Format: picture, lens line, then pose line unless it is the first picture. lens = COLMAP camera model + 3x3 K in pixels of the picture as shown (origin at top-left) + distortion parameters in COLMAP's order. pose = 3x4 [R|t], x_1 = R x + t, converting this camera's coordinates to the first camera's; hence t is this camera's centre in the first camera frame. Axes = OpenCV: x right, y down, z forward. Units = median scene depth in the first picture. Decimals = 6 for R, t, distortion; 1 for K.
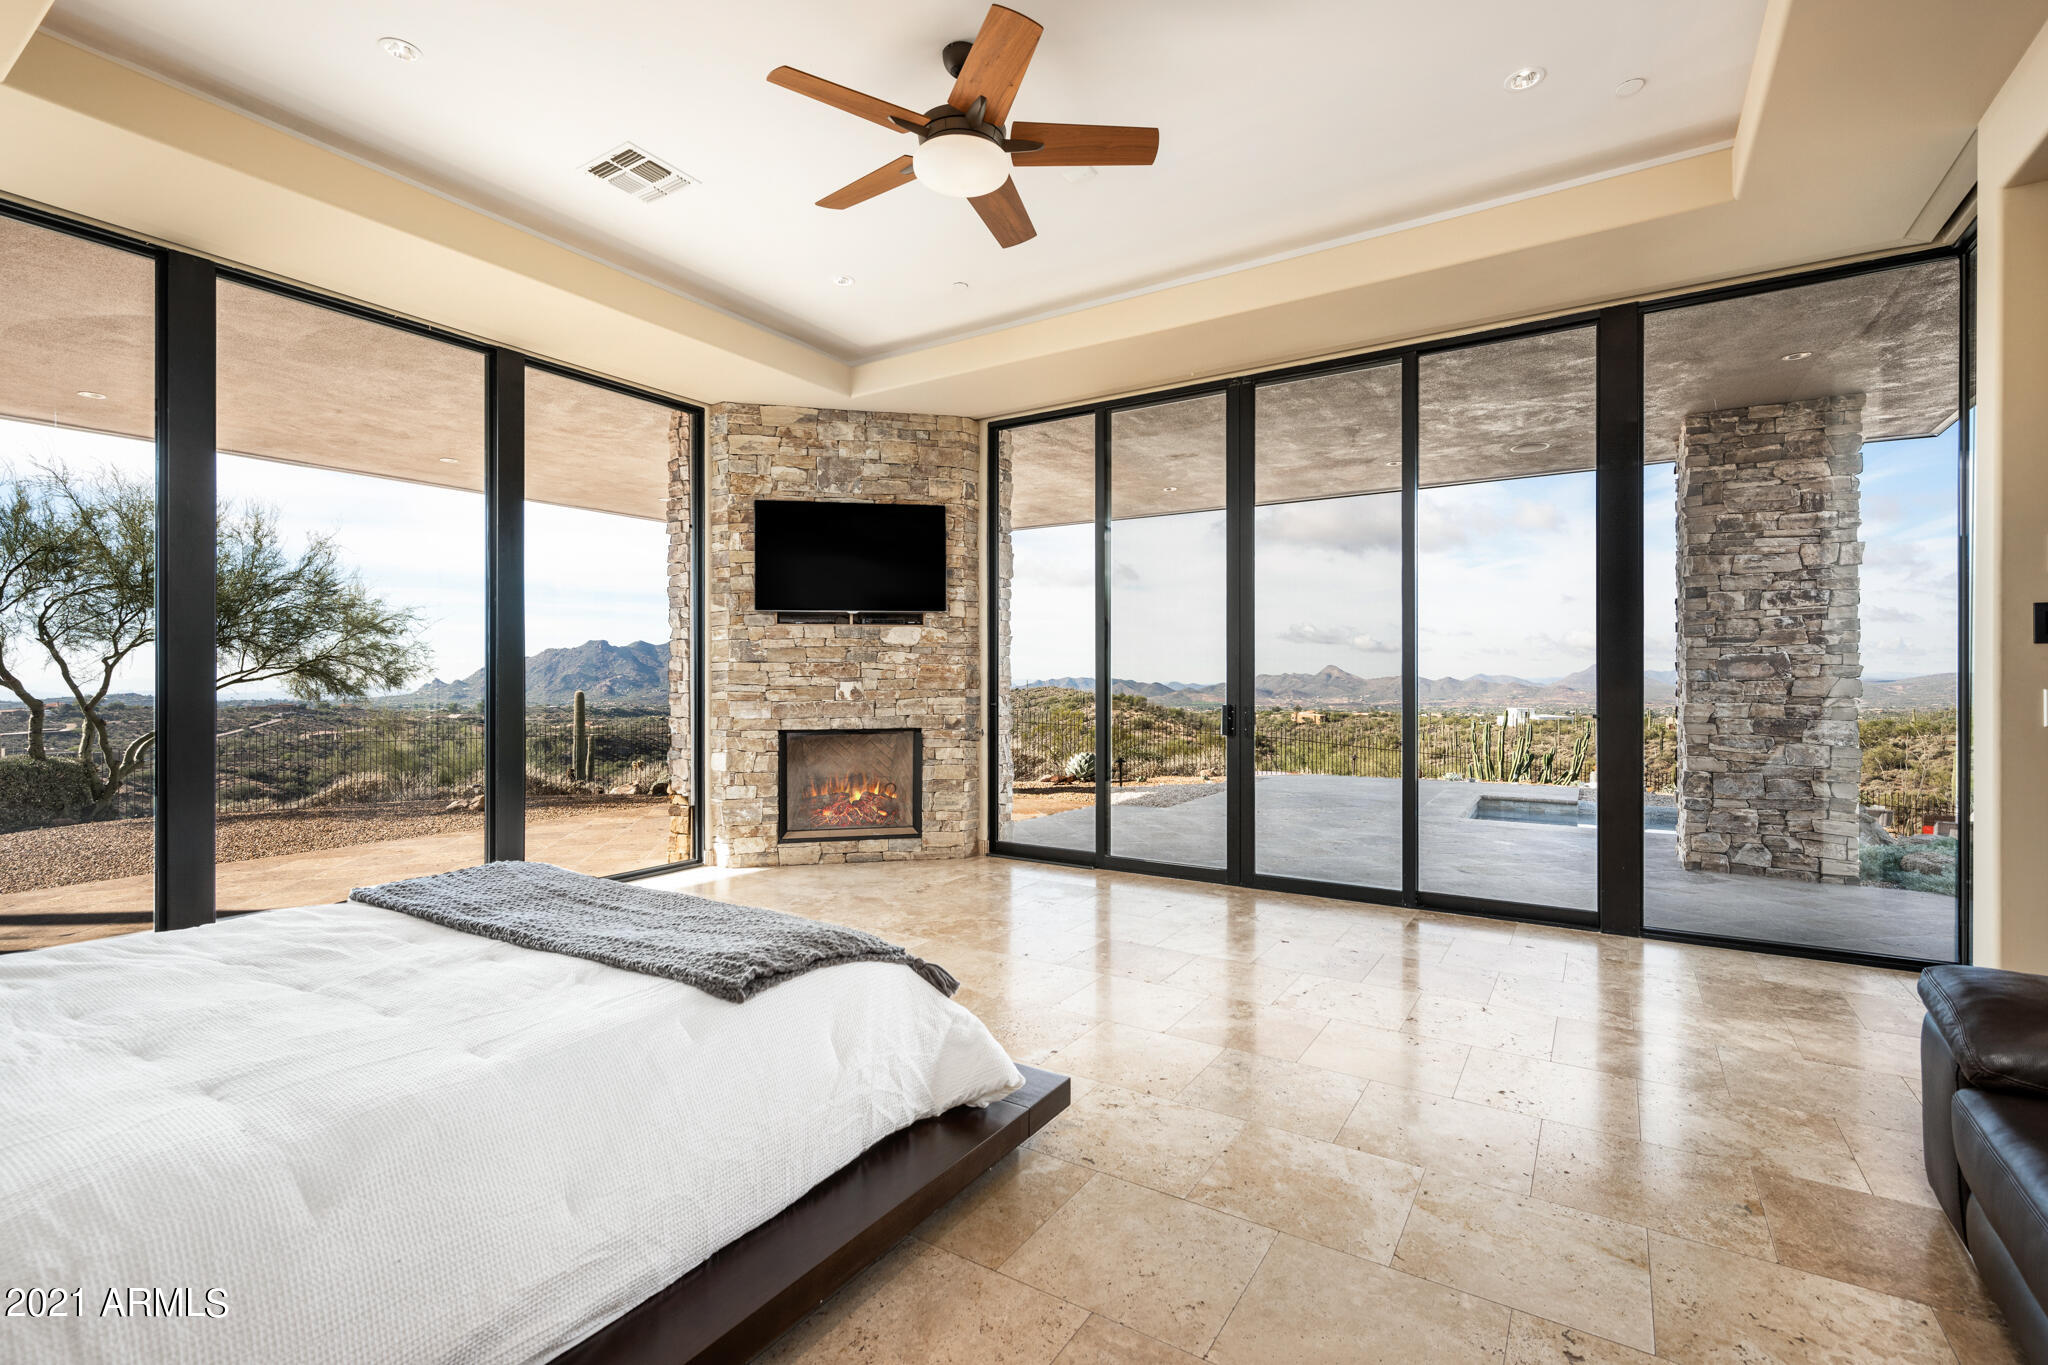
lens RADIAL K [[922.6, 0, 1019.2], [0, 922.6, 675.3], [0, 0, 1]] dist [-0.002206, -0.000340]
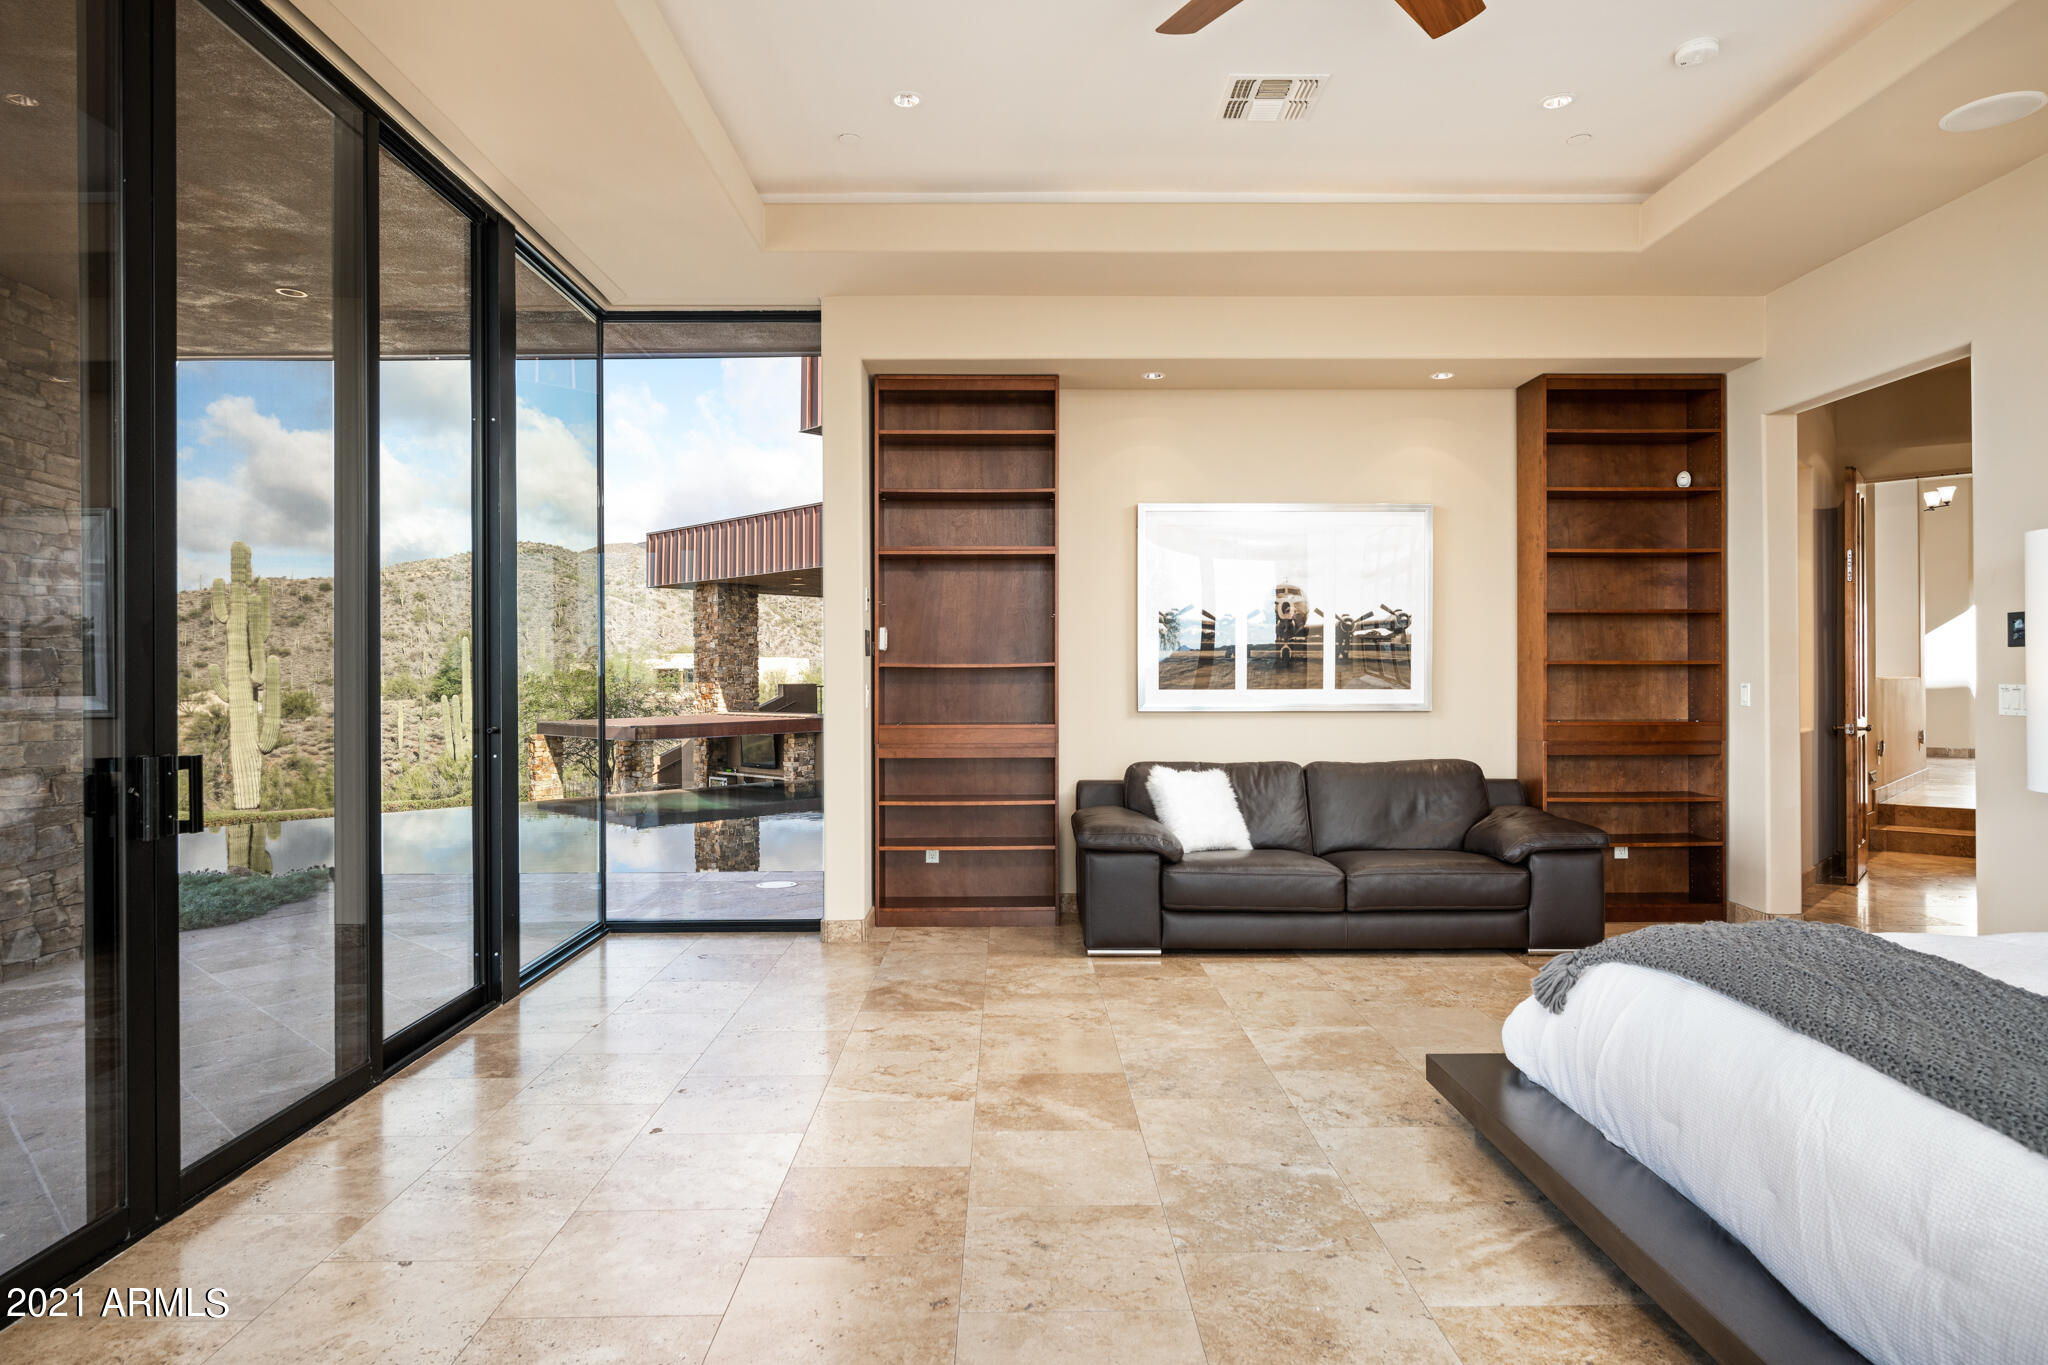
lens RADIAL K [[1172.1, 0, 1021.6], [0, 1172.1, 677.2], [0, 0, 1]] dist [0.001235, -0.000037]
pose [[-0.547867, -0.000555, 0.836565, -0.801498], [0.006217, 0.999969, 0.004735, -0.004455], [-0.836542, 0.007795, -0.547847, 2.090588]]
